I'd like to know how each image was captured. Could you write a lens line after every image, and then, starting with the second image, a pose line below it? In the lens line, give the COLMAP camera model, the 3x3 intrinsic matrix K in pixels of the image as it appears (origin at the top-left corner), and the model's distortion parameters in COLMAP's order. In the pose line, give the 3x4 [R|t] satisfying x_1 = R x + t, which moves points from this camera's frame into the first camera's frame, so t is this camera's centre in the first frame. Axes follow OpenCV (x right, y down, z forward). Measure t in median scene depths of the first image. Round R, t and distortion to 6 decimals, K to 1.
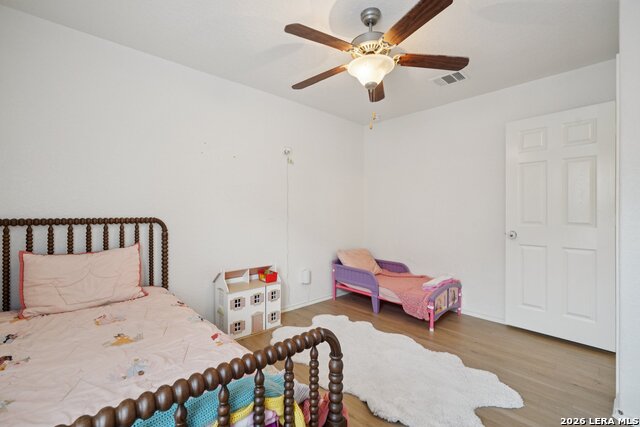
lens RADIAL K [[284.7, 0, 319.1], [0, 284.7, 211.7], [0, 0, 1]] dist [-0.014864, 0.007776]
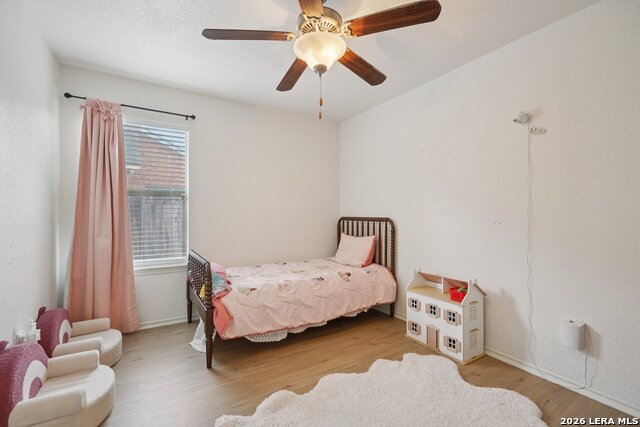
lens RADIAL K [[284.7, 0, 319.2], [0, 284.7, 214.3], [0, 0, 1]] dist [-0.014864, 0.007776]
pose [[-0.187735, -0.002305, -0.982217, 0.749969], [-0.008005, 0.999968, -0.000816, 0.008938], [0.982187, 0.007709, -0.187747, 0.841550]]
